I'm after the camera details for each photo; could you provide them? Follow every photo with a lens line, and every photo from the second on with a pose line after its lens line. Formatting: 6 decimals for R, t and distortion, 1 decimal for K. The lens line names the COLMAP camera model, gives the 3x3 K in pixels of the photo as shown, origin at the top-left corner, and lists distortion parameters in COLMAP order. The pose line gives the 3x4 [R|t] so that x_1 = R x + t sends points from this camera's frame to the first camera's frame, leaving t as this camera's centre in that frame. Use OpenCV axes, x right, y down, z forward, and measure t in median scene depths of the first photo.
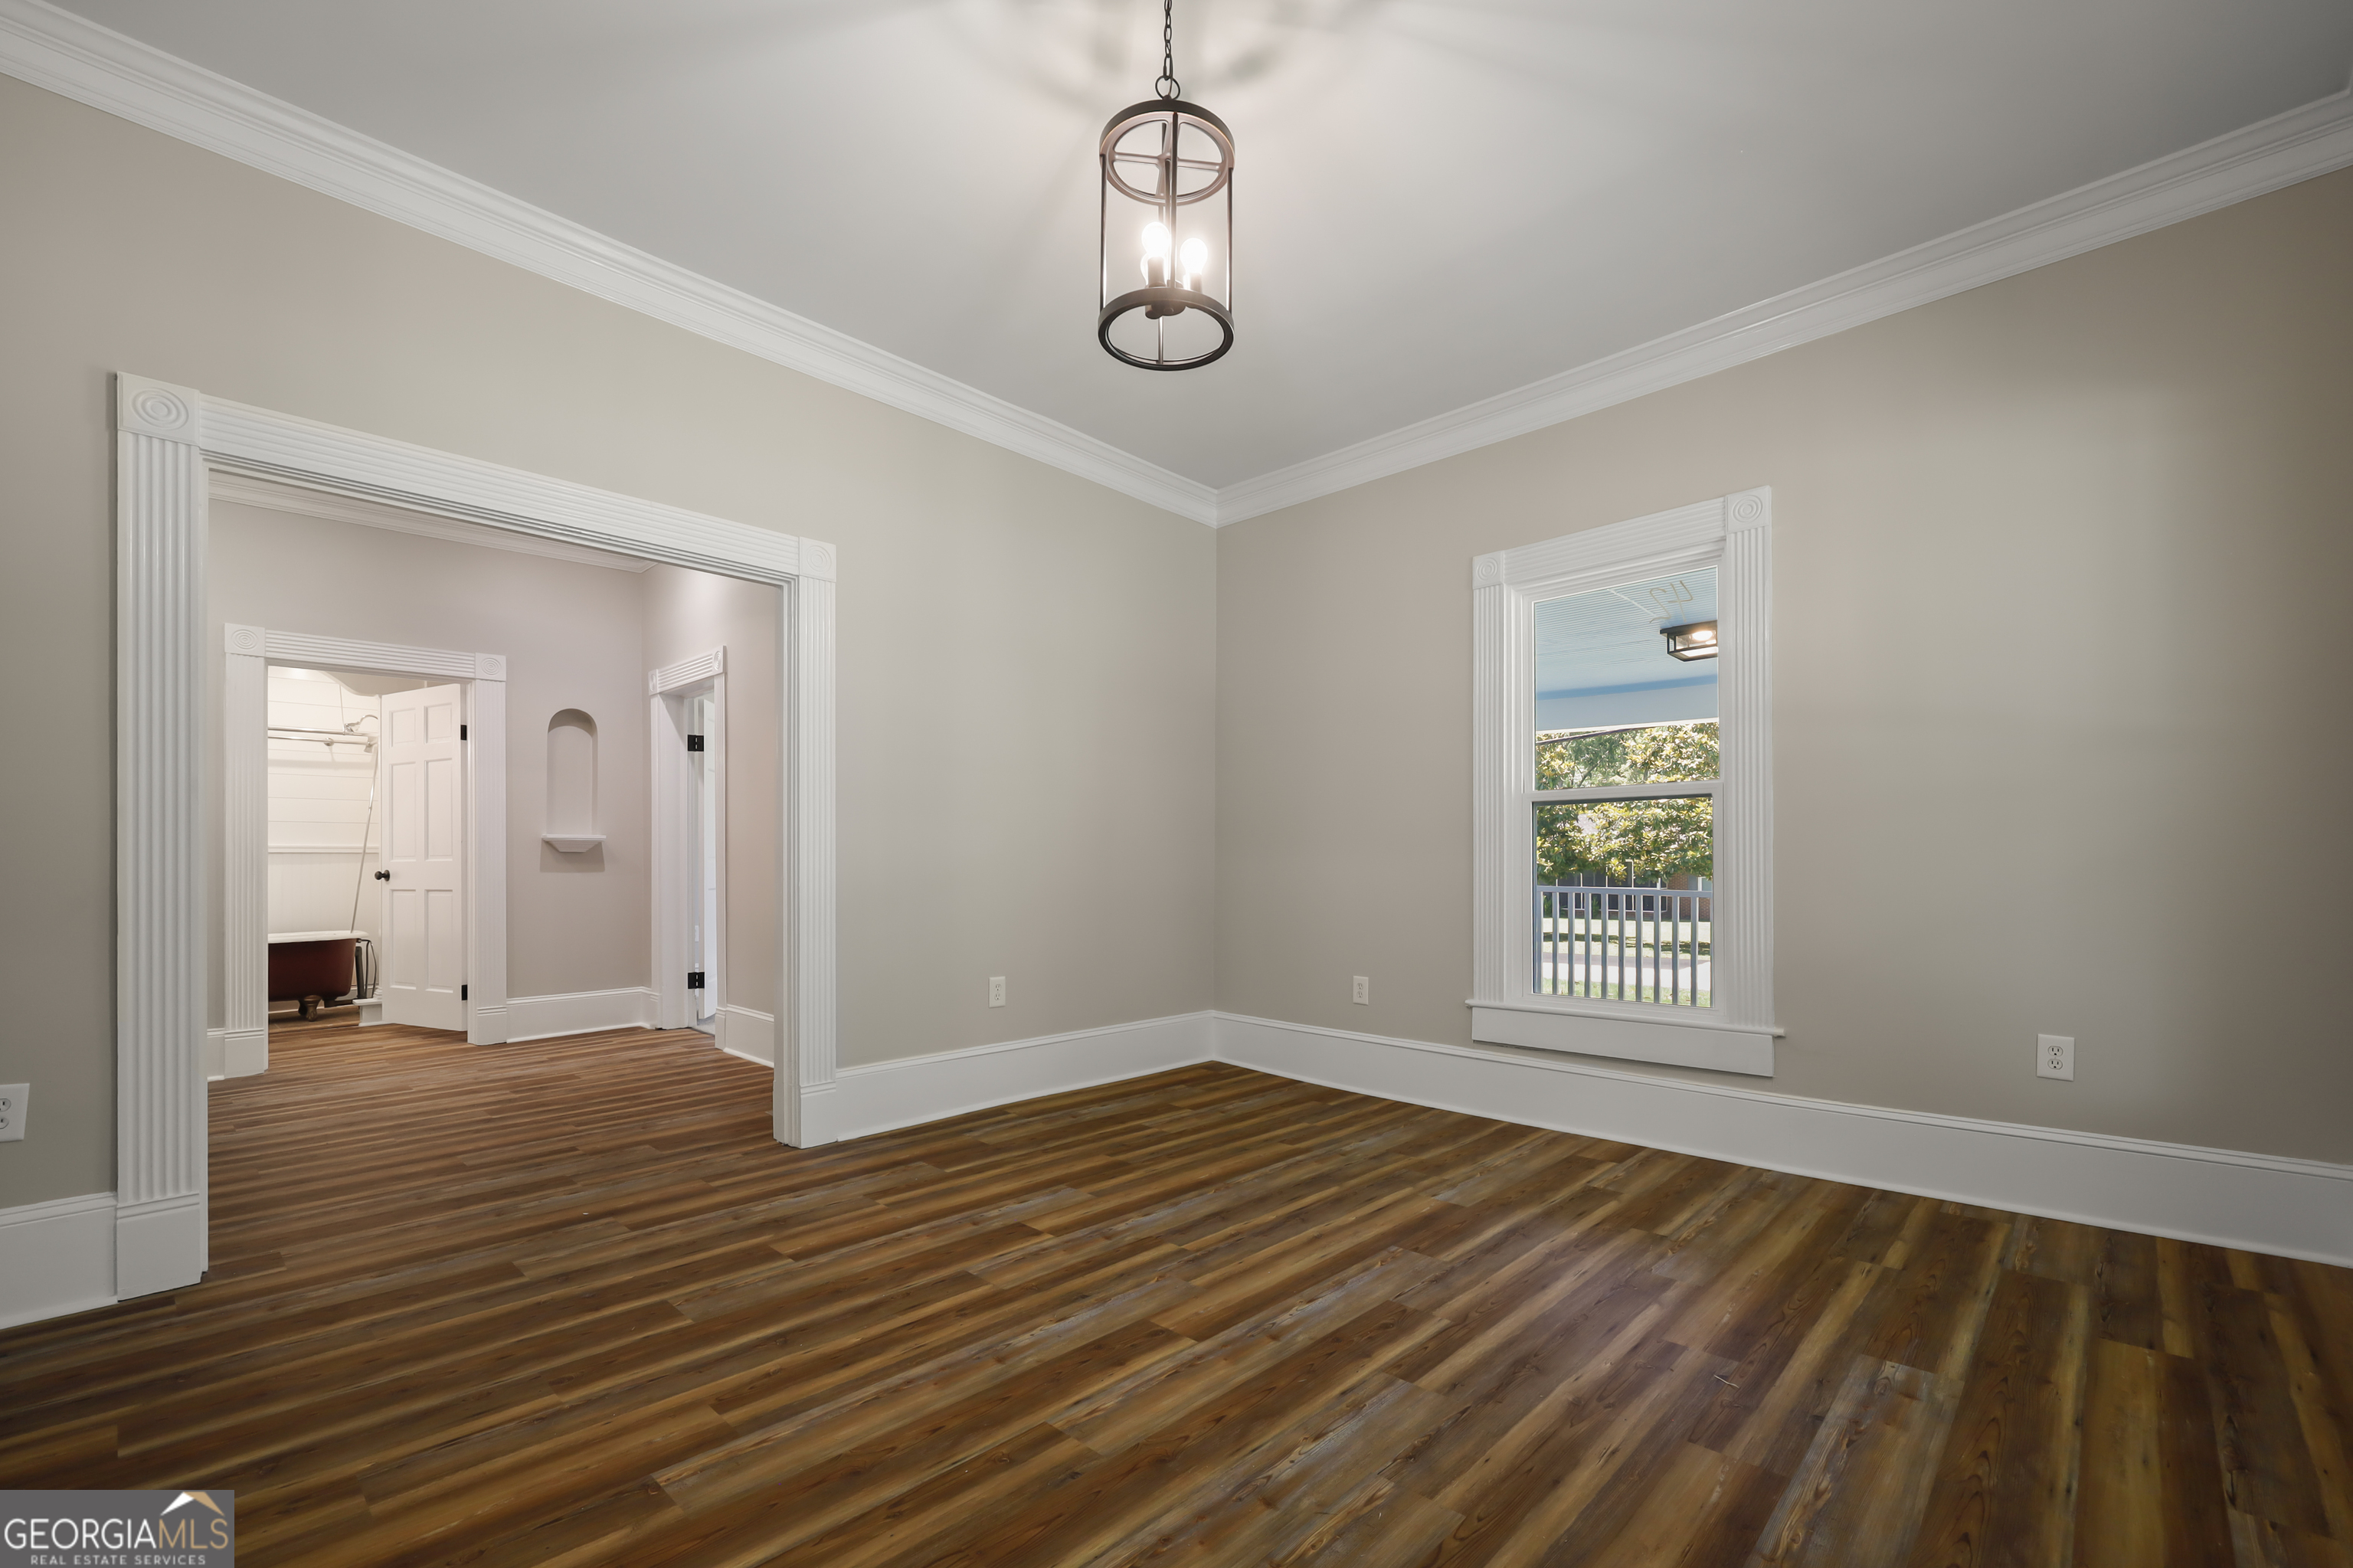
lens RADIAL K [[996.5, 0, 1180.4], [0, 996.5, 860.9], [0, 0, 1]] dist [0.001199, 0.000228]
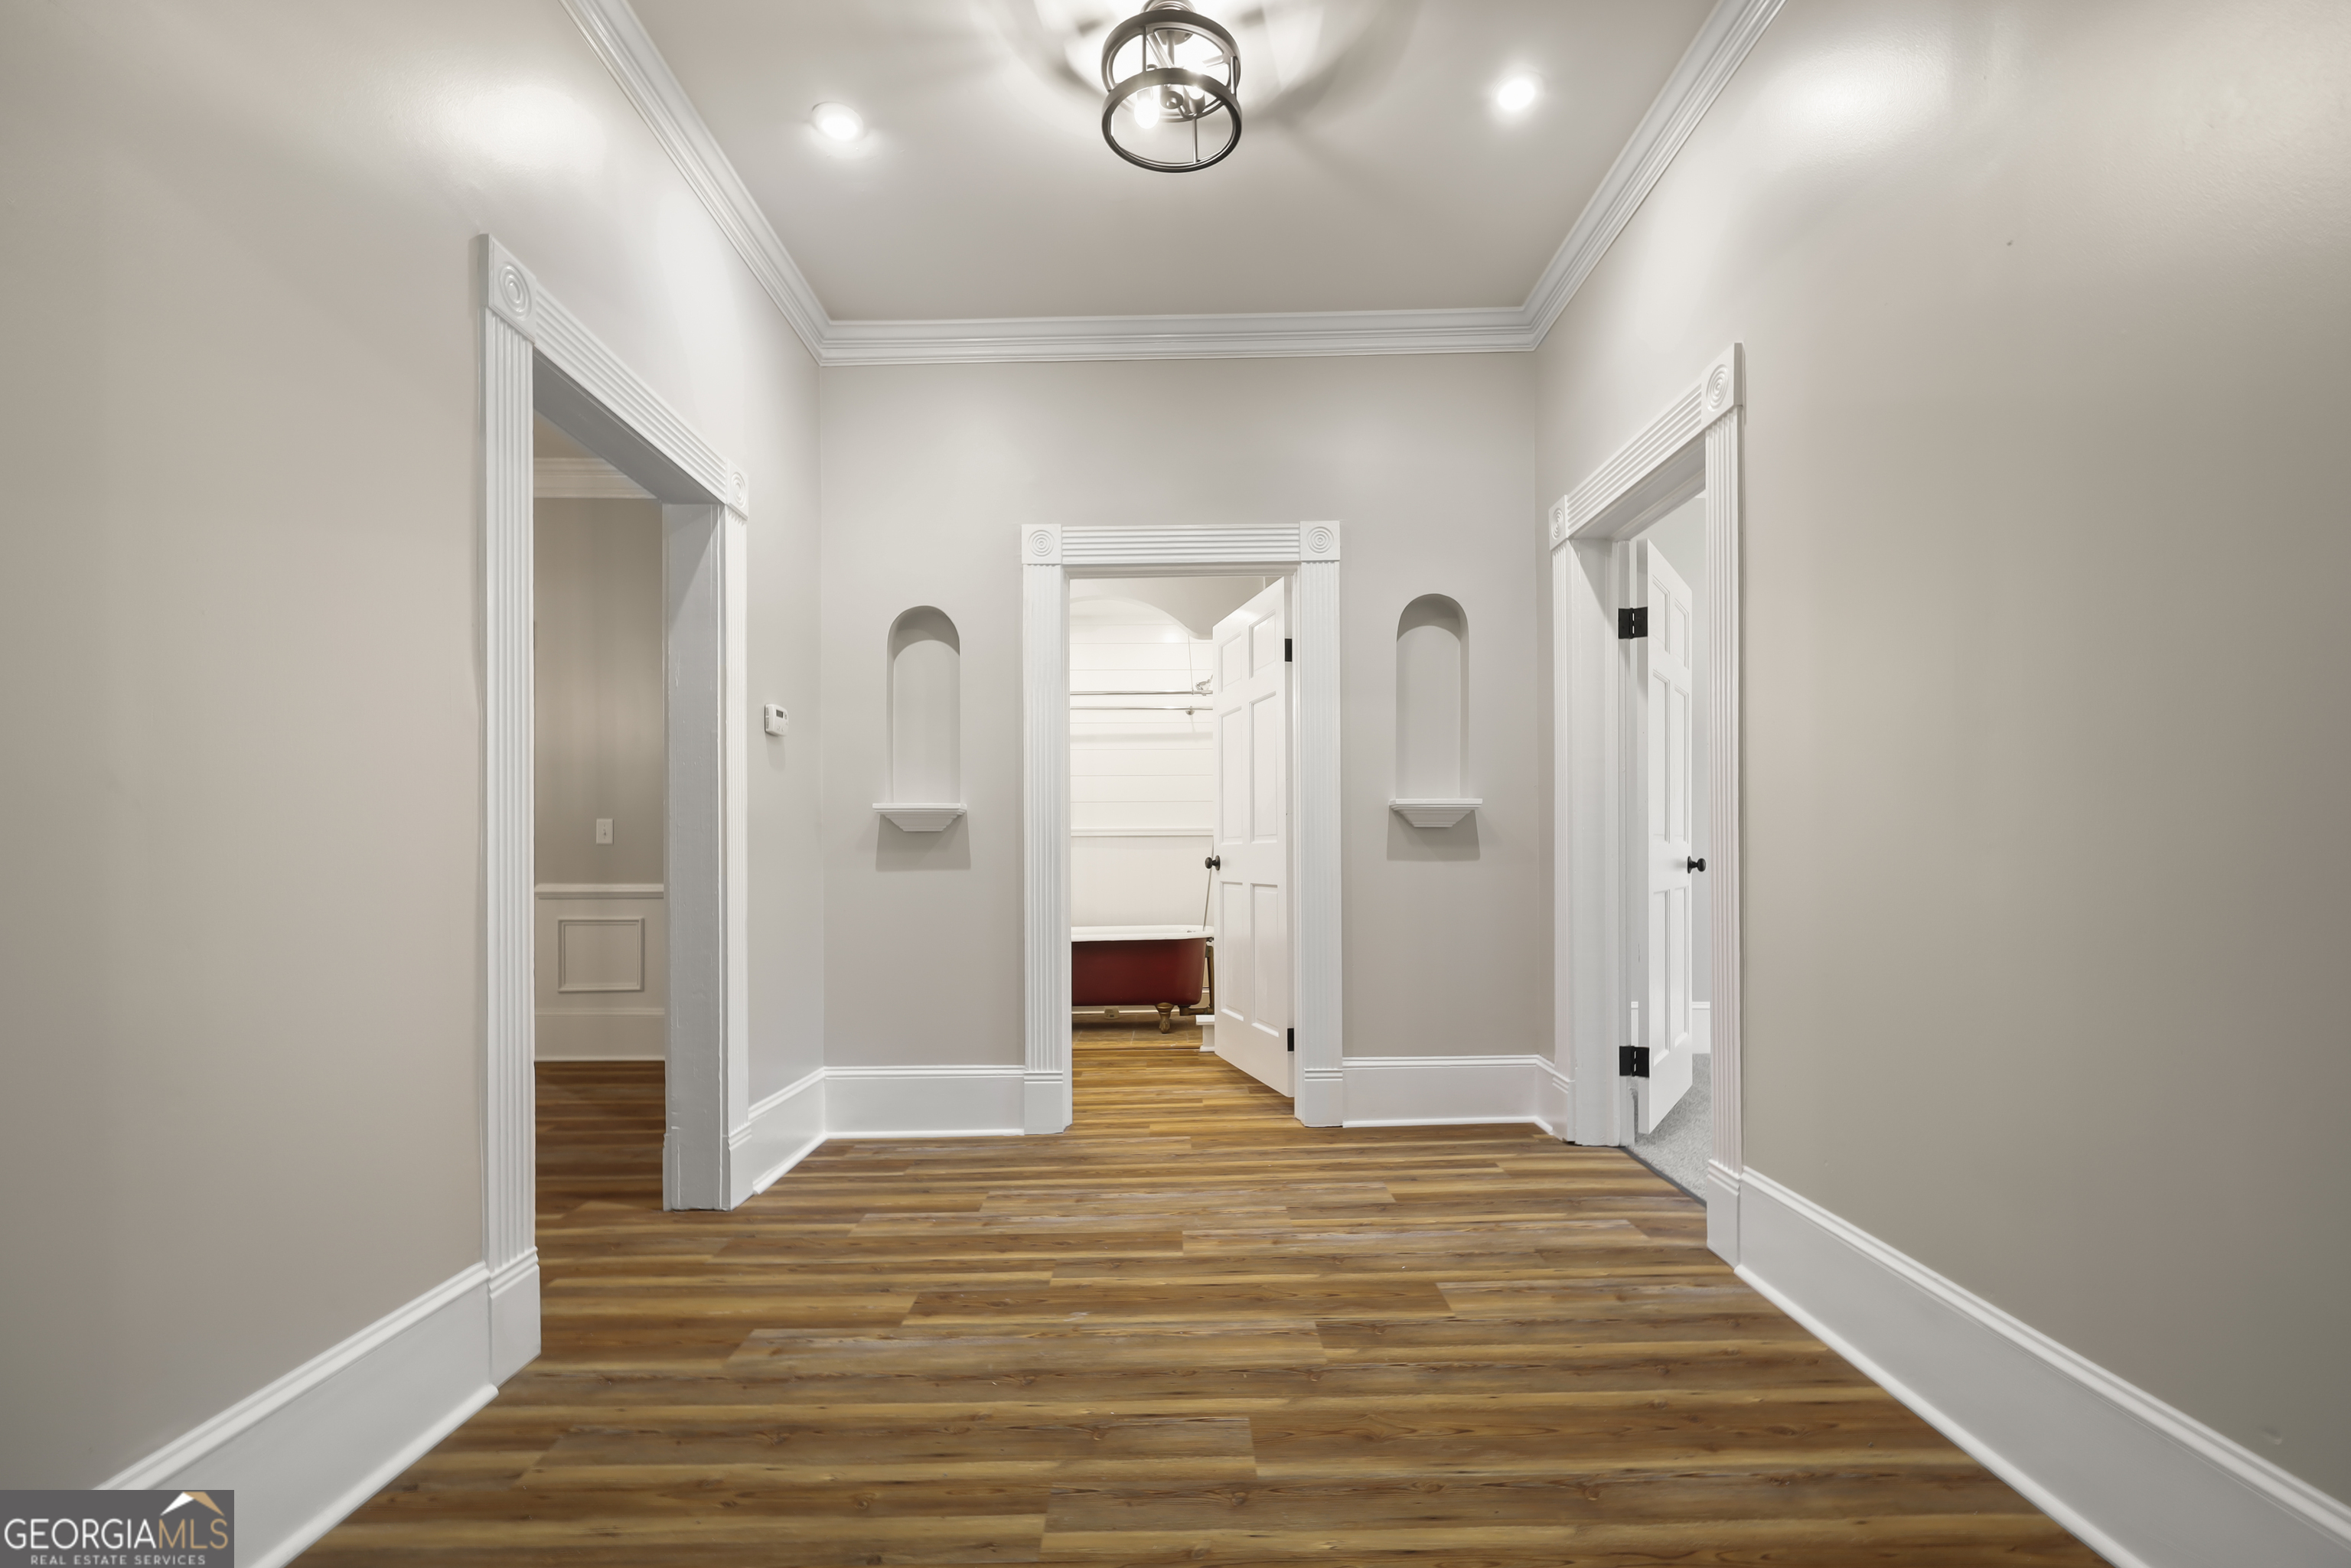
lens RADIAL K [[971.7, 0, 1185.2], [0, 971.7, 854.3], [0, 0, 1]] dist [-0.001958, -0.000081]
pose [[0.697732, 0.002125, -0.716355, -0.294794], [0.004527, 0.999963, 0.007376, 0.002467], [0.716344, -0.008389, 0.697697, 0.485412]]
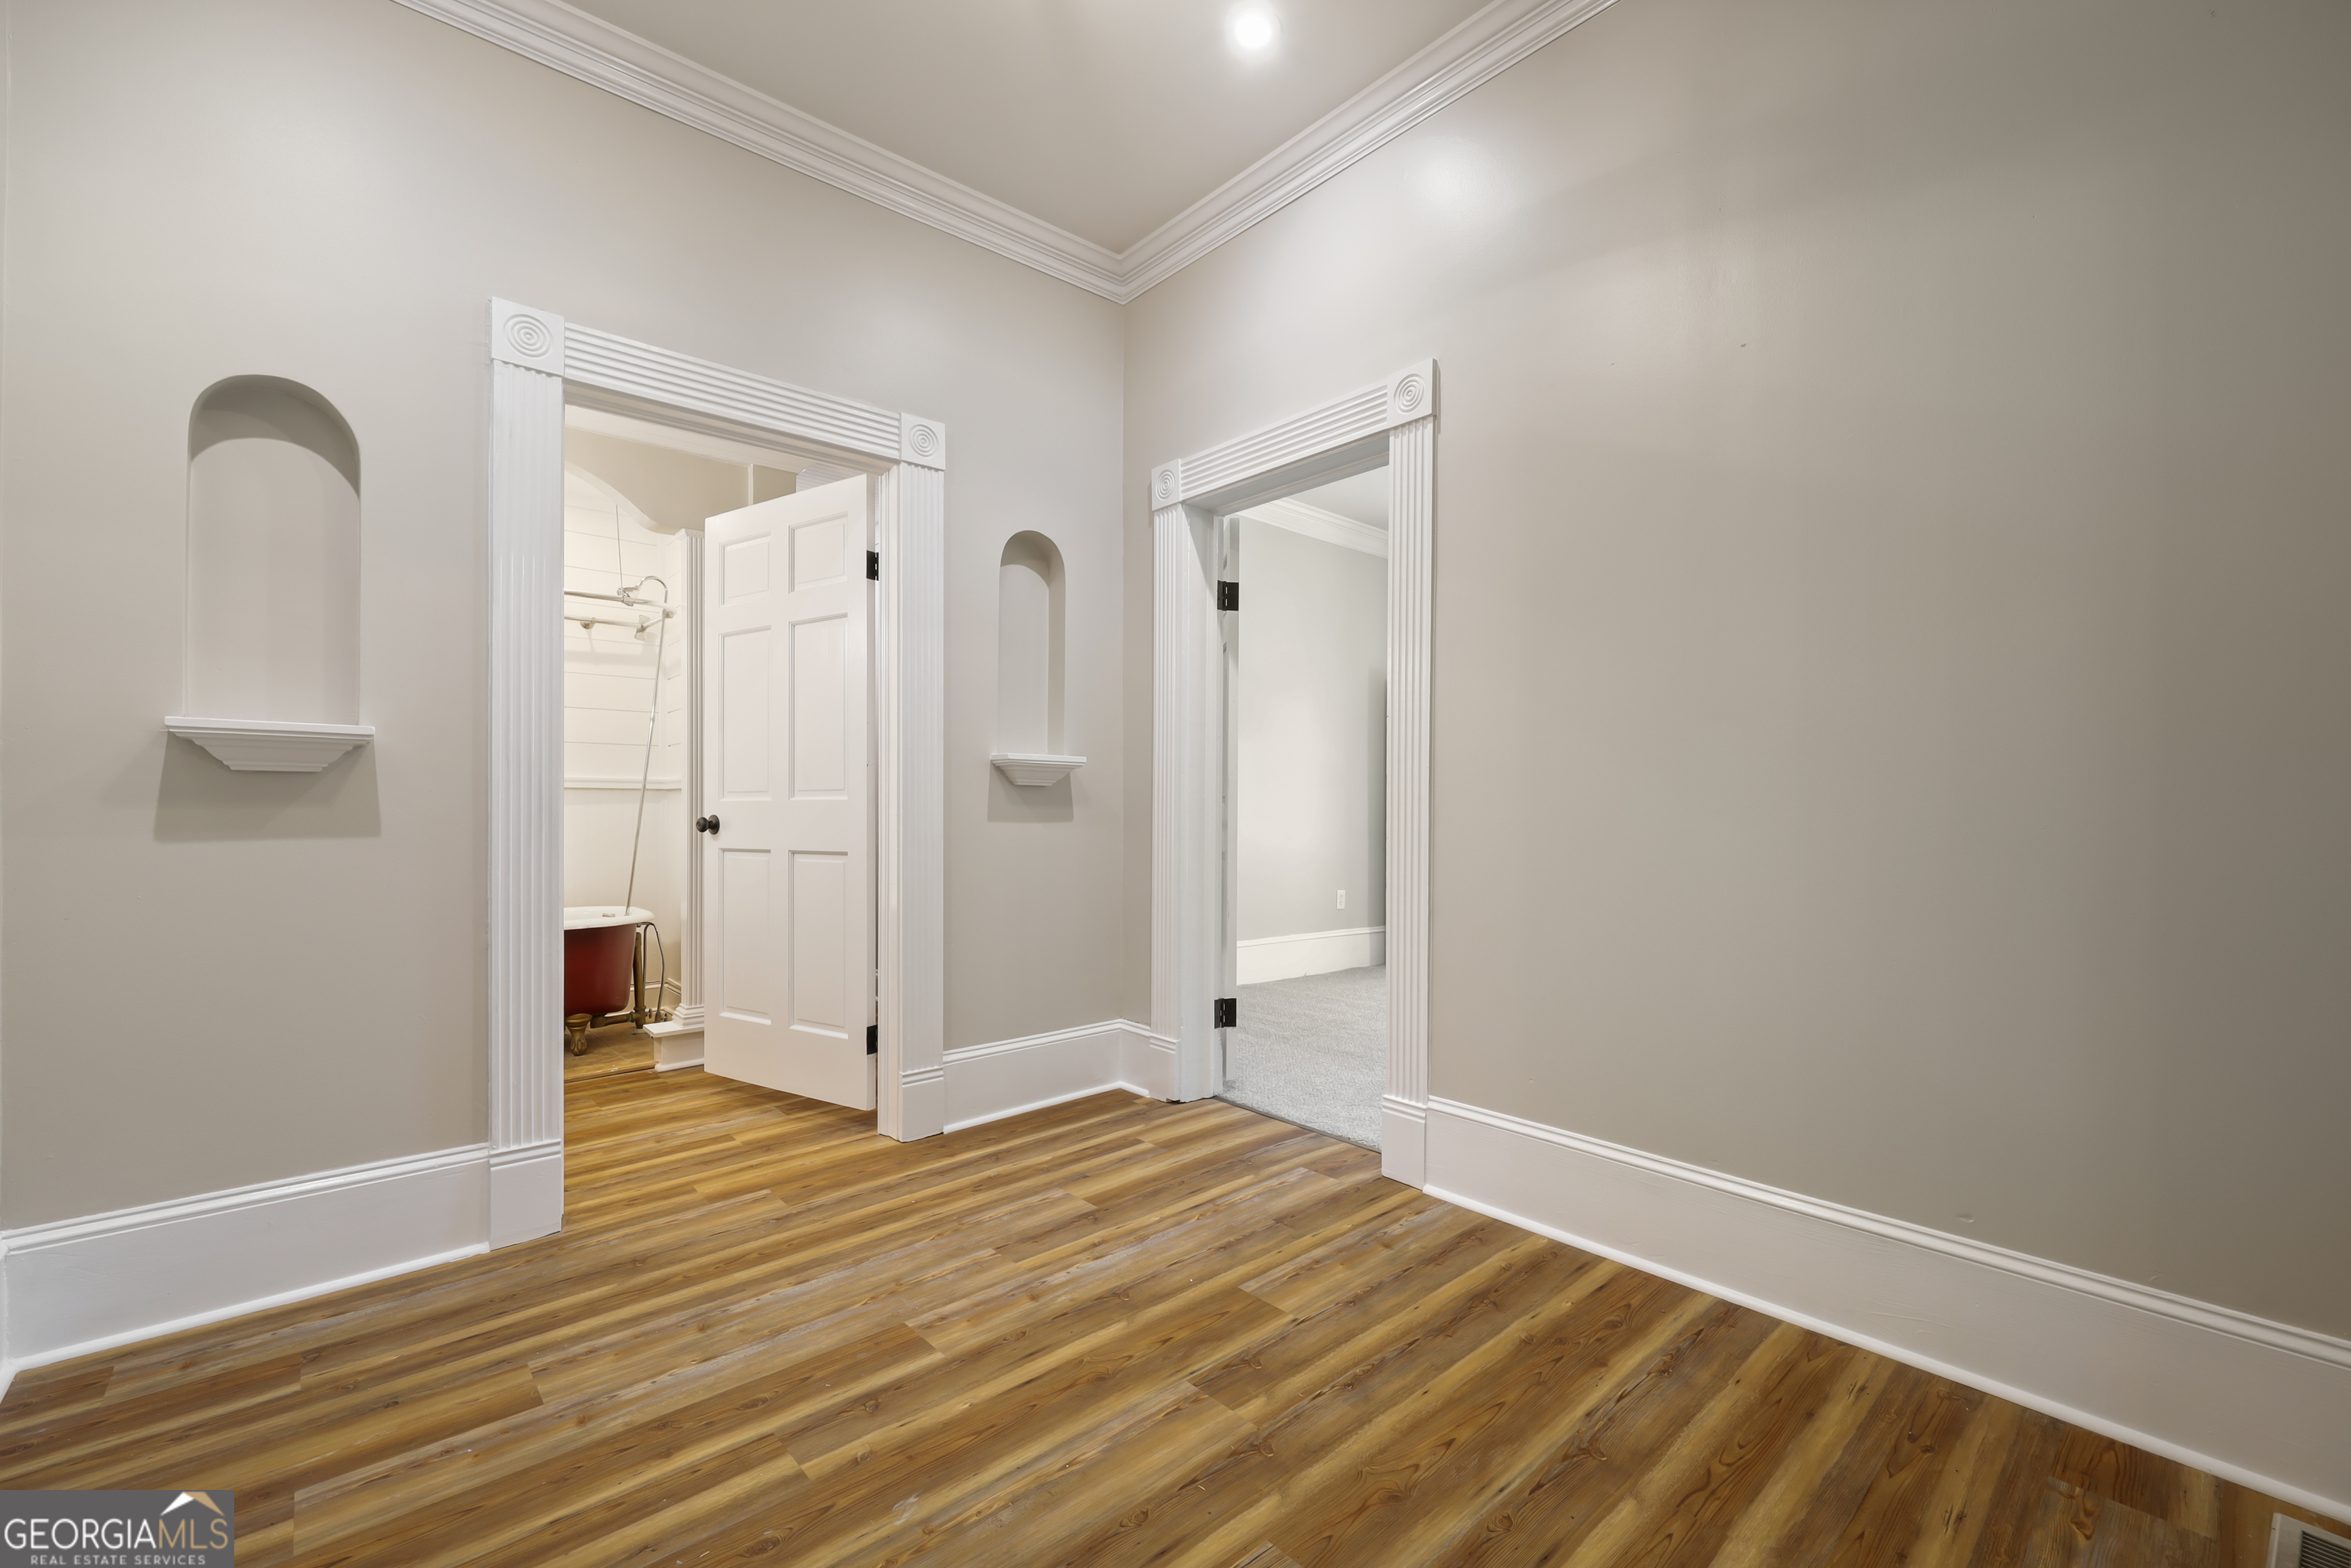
lens RADIAL K [[964.1, 0, 1175.0], [0, 964.1, 814.5], [0, 0, 1]] dist [-0.000514, 0.000109]
pose [[0.996365, 0.007100, -0.084885, -0.496514], [-0.006511, 0.999953, 0.007221, 0.002805], [0.084932, -0.006642, 0.996365, 0.476211]]
